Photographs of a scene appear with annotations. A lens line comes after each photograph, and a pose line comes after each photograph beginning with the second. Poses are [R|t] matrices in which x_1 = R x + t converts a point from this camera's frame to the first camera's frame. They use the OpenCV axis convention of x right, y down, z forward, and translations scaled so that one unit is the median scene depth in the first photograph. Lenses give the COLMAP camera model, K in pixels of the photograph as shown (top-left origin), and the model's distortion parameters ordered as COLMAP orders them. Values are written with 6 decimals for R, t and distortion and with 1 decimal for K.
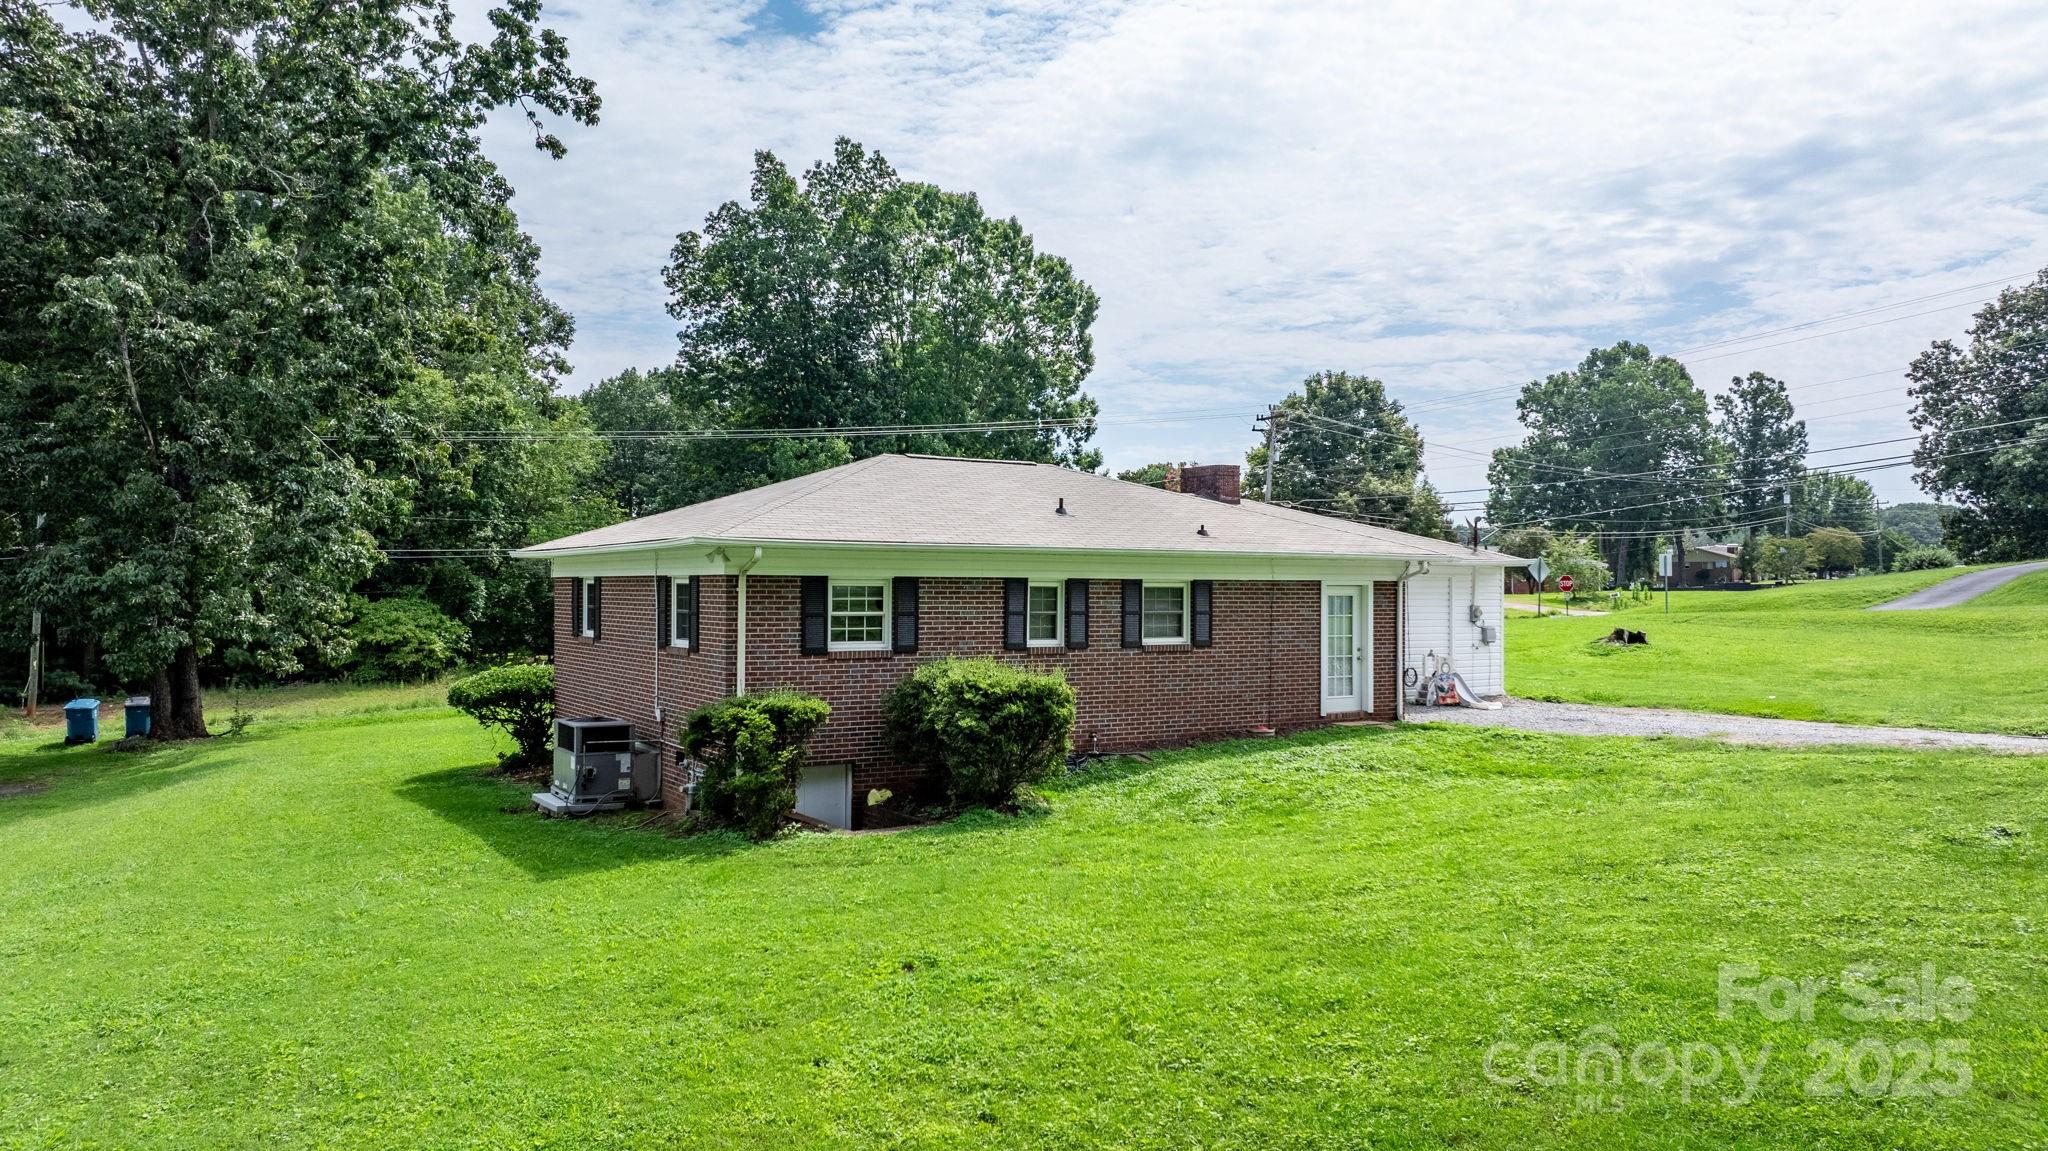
lens RADIAL K [[1455.6, 0, 1045.2], [0, 1455.6, 576.3], [0, 0, 1]] dist [-0.027747, 0.025877]
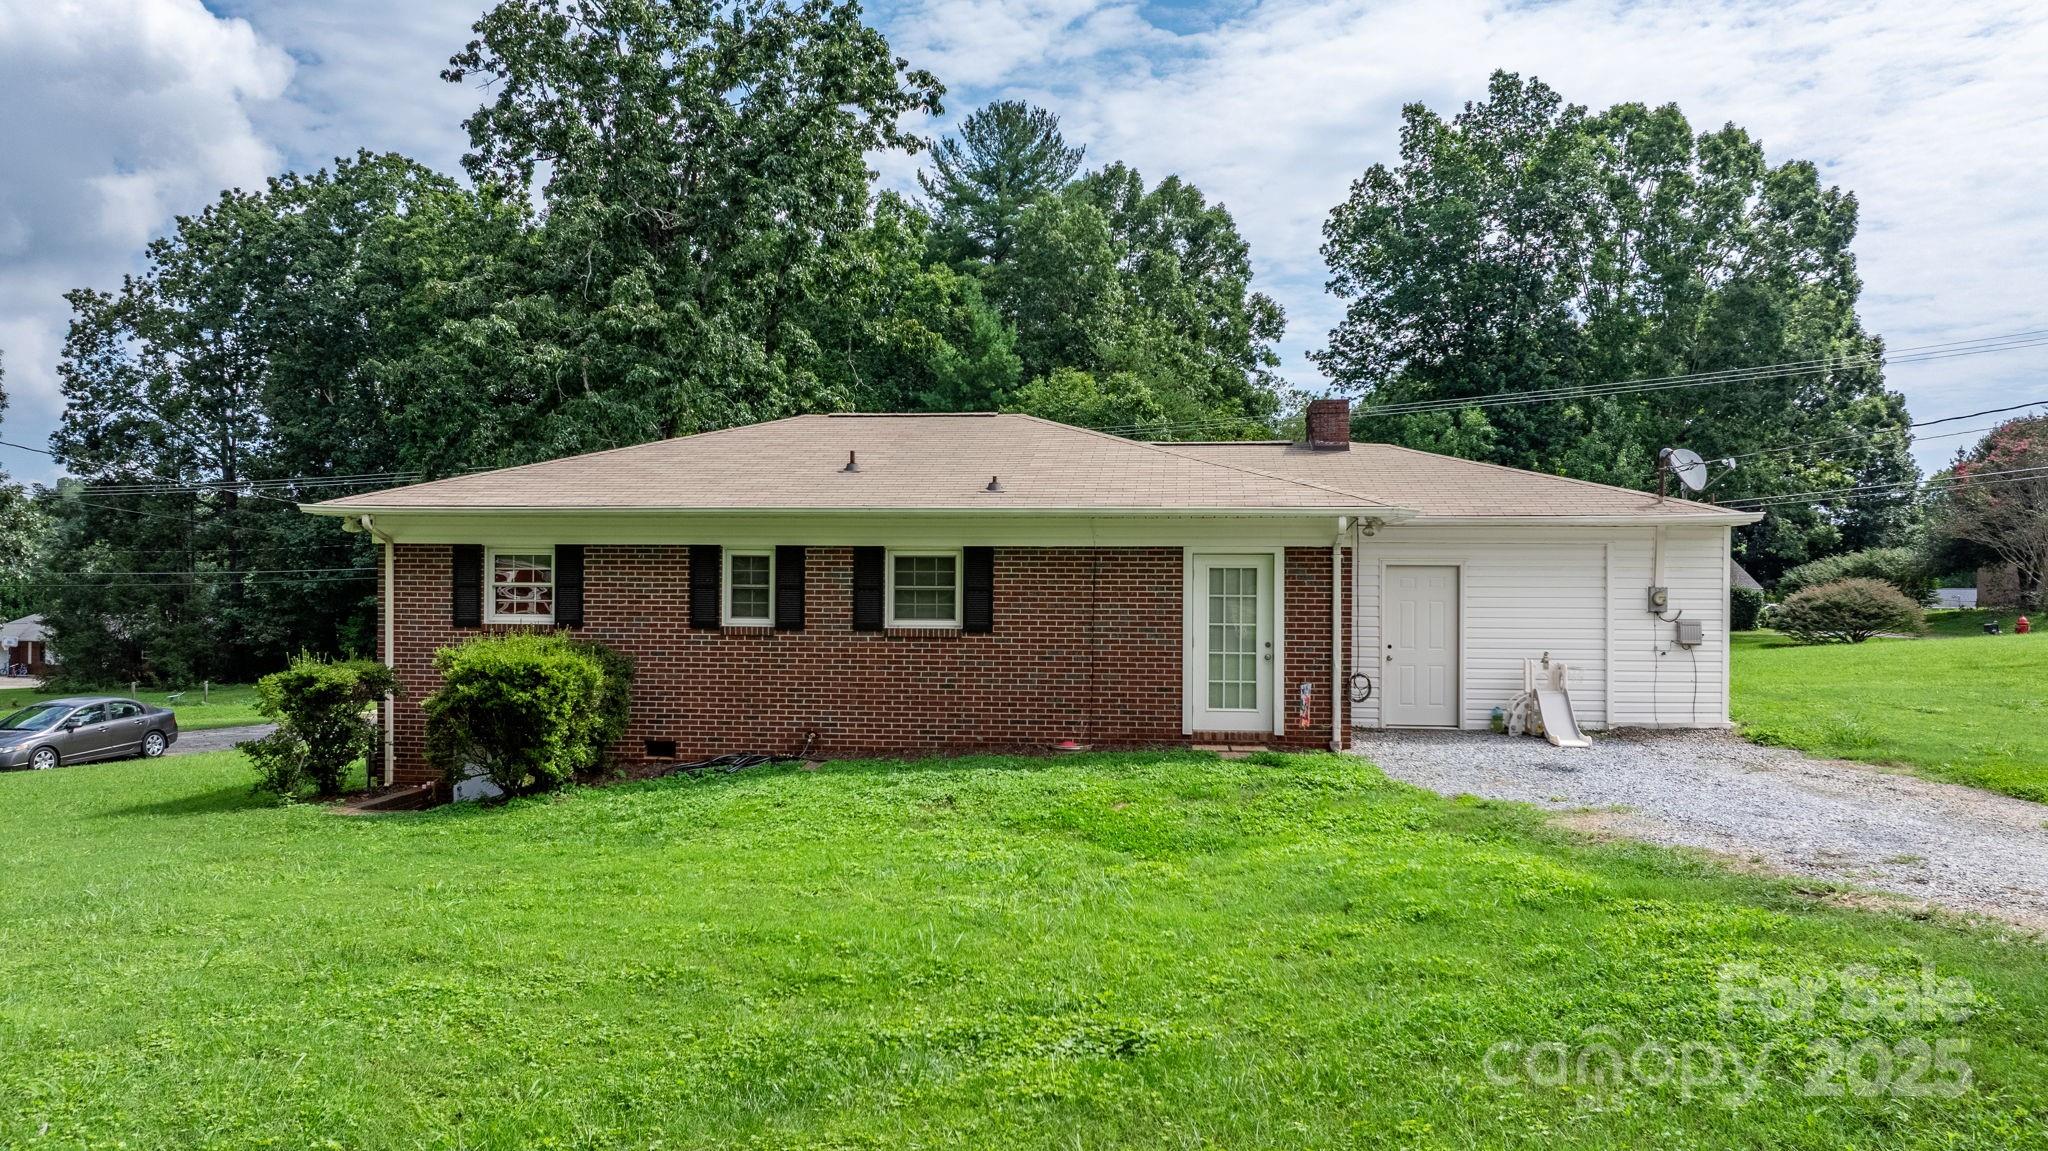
lens RADIAL K [[1455.6, 0, 1024.1], [0, 1455.6, 572.1], [0, 0, 1]] dist [-0.027747, 0.025877]
pose [[0.777863, -0.003729, -0.628423, 0.370171], [0.002990, 0.999993, -0.002233, 0.010873], [0.628427, -0.000142, 0.777868, 0.249054]]
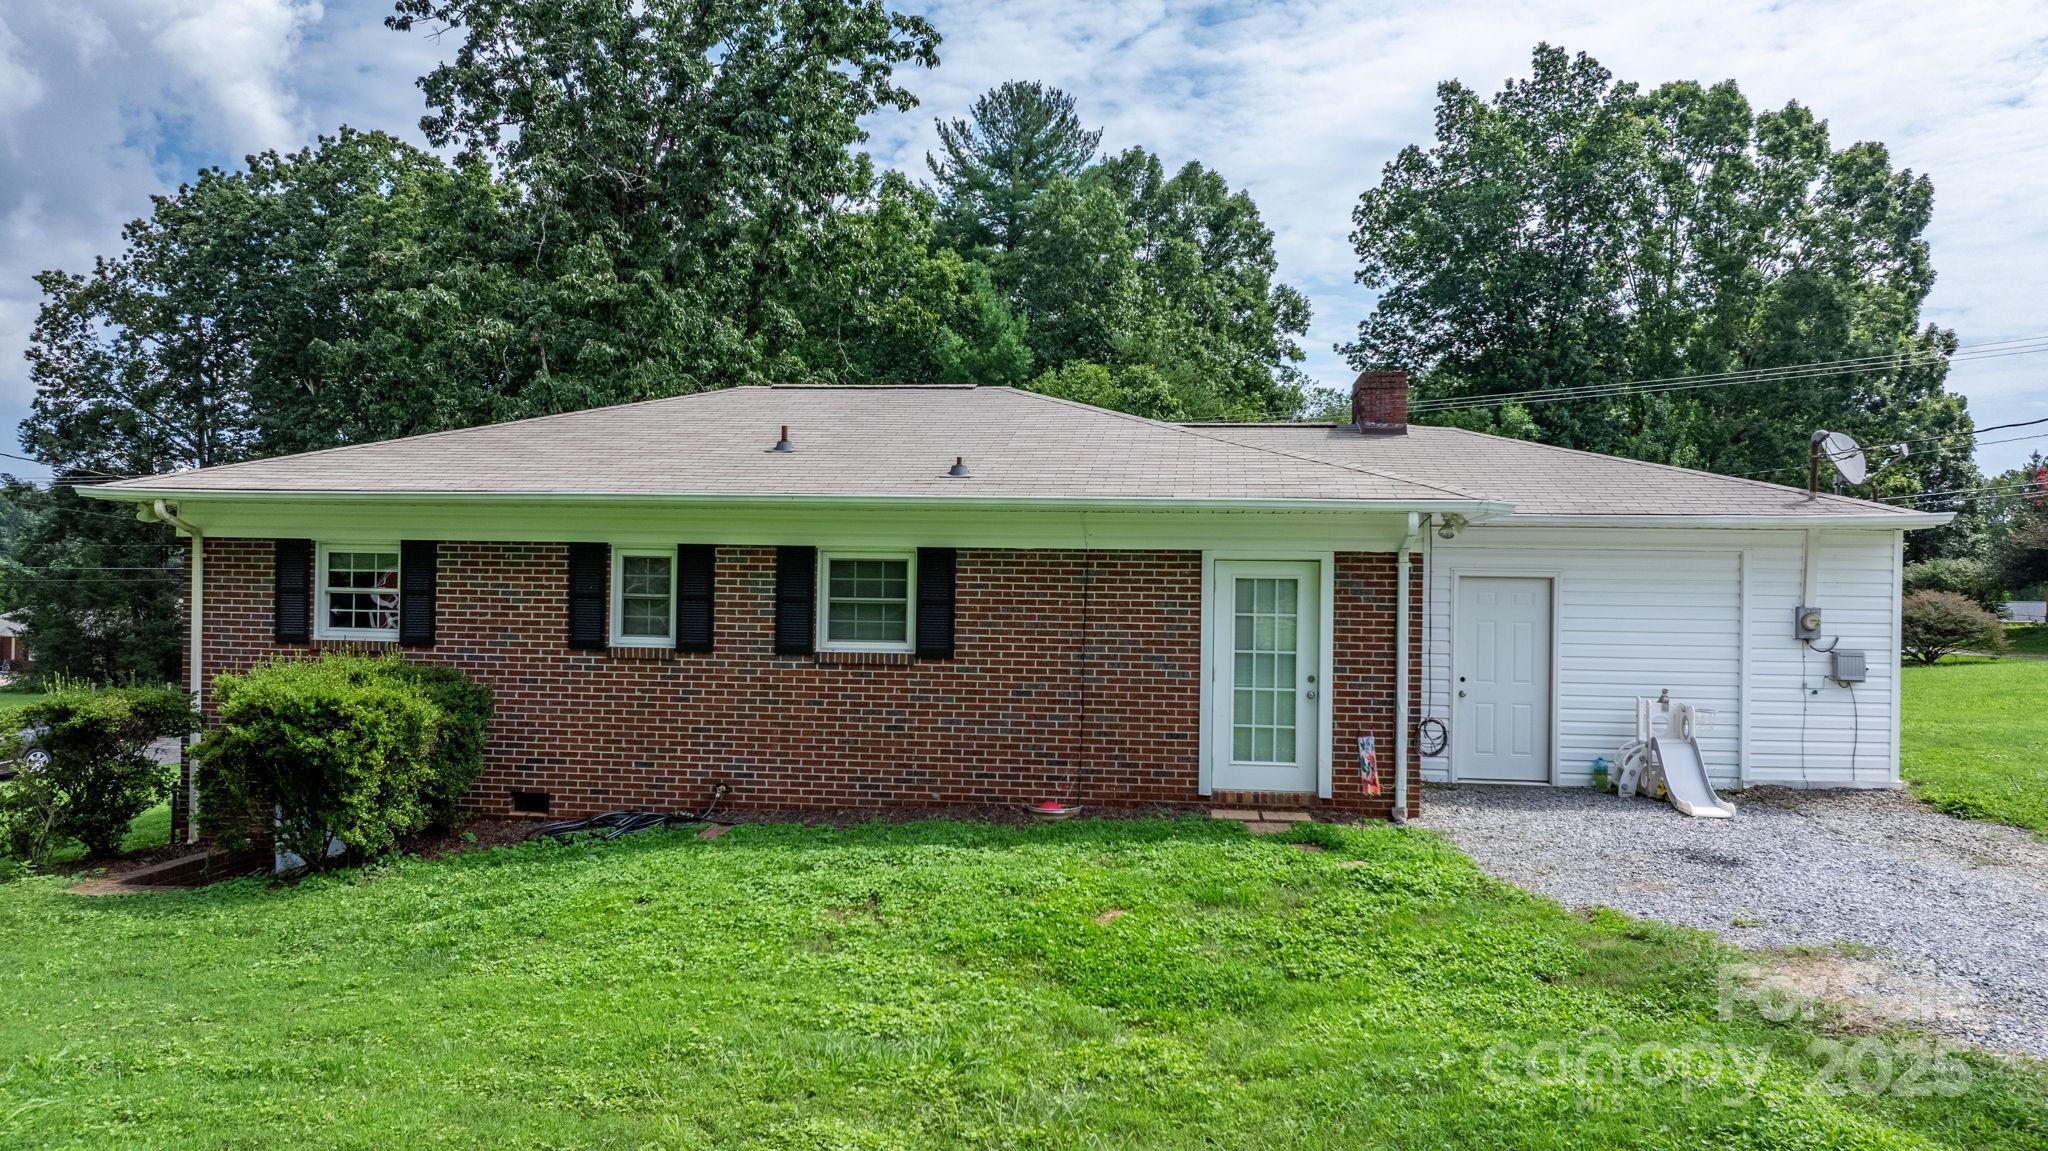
lens RADIAL K [[1455.6, 0, 1023.8], [0, 1455.6, 566.7], [0, 0, 1]] dist [-0.027747, 0.025877]
pose [[0.769844, 0.000193, -0.638232, 0.312728], [-0.006355, 0.999953, -0.007364, 0.008834], [0.638200, 0.009725, 0.769809, 0.338690]]
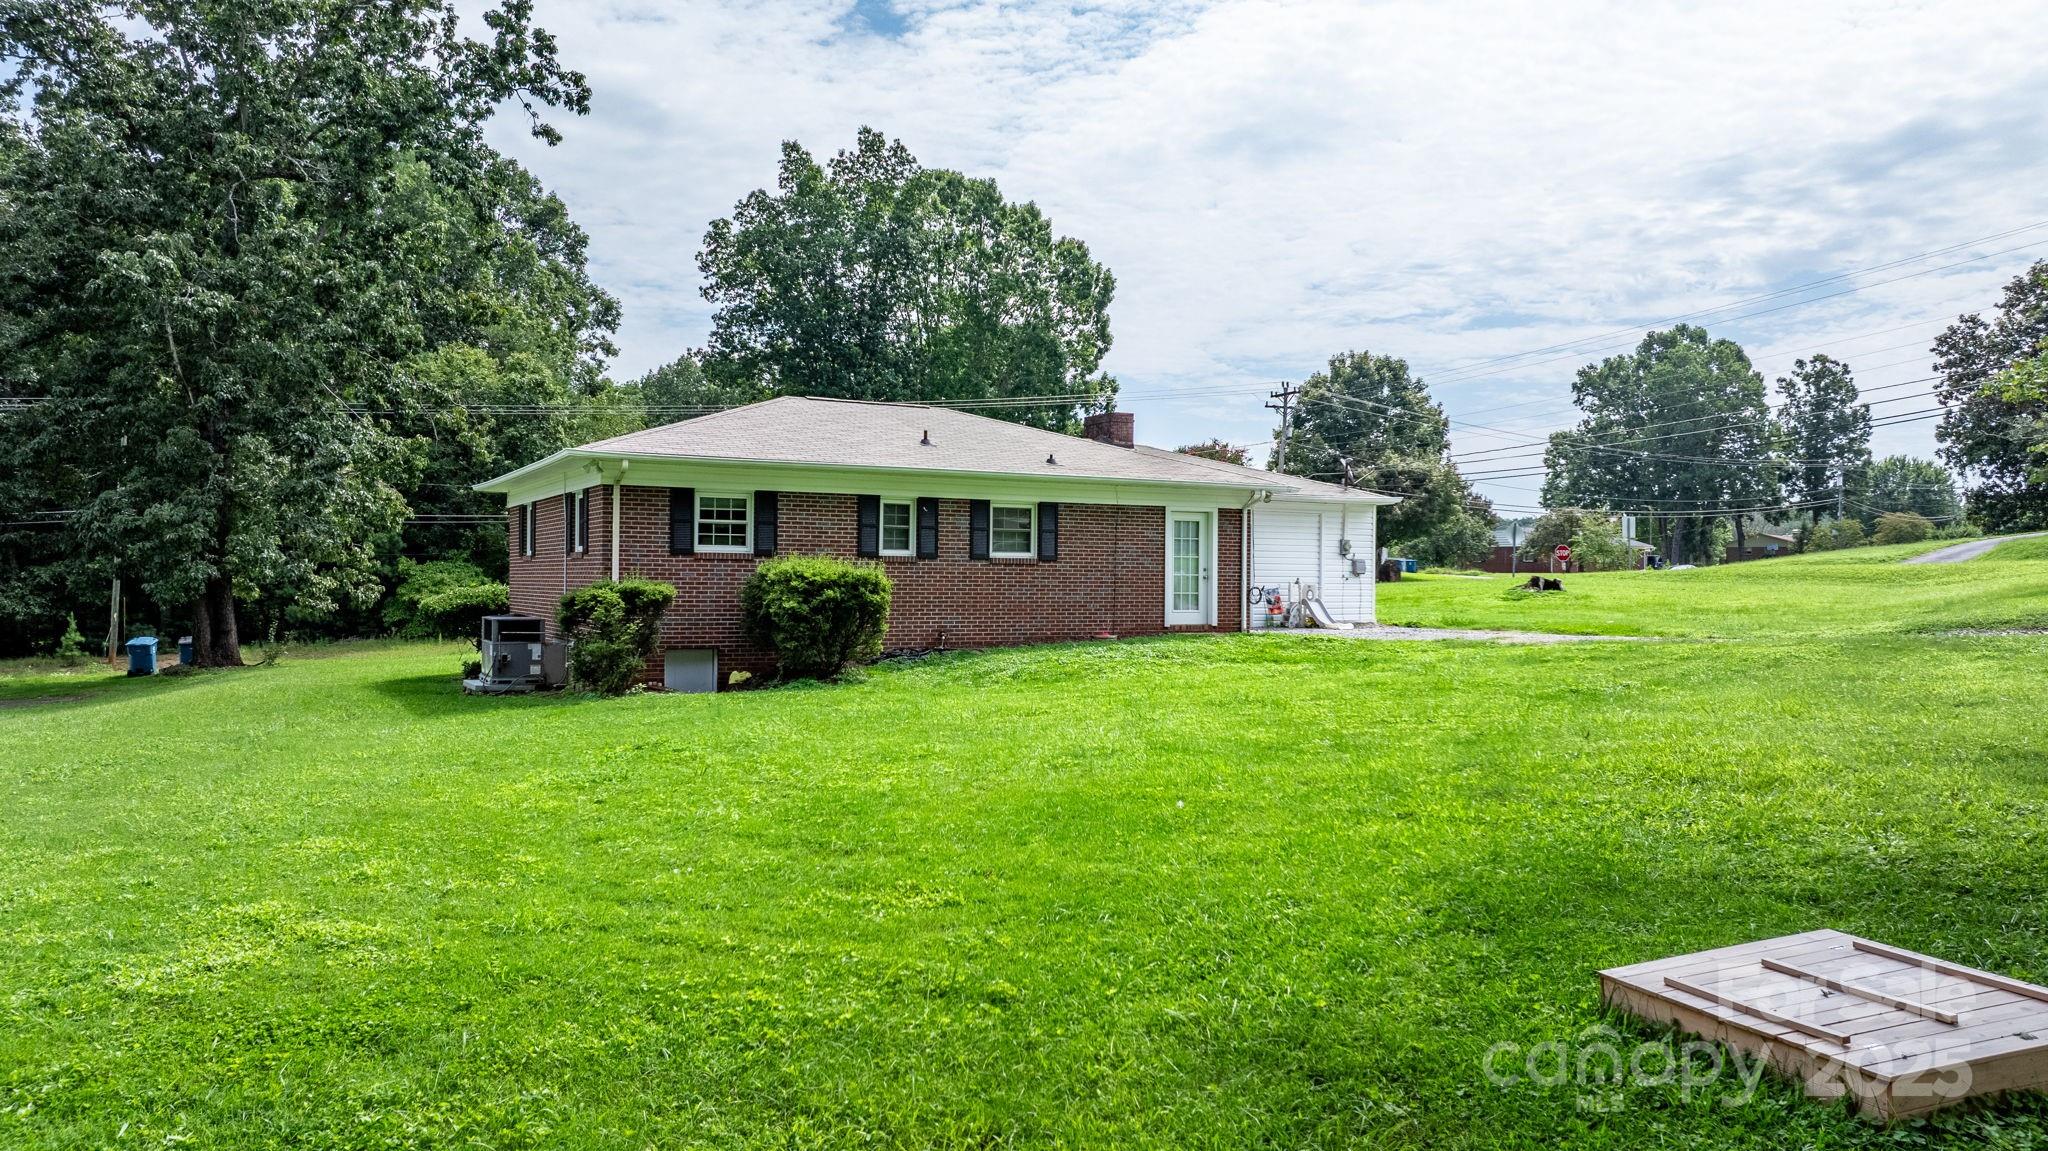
lens RADIAL K [[1455.6, 0, 1045.8], [0, 1455.6, 570.0], [0, 0, 1]] dist [-0.027747, 0.025877]
pose [[0.998261, 0.002989, -0.058868, 0.104340], [-0.002983, 0.999996, 0.000187, 0.033422], [0.058869, -0.000011, 0.998266, -0.079811]]
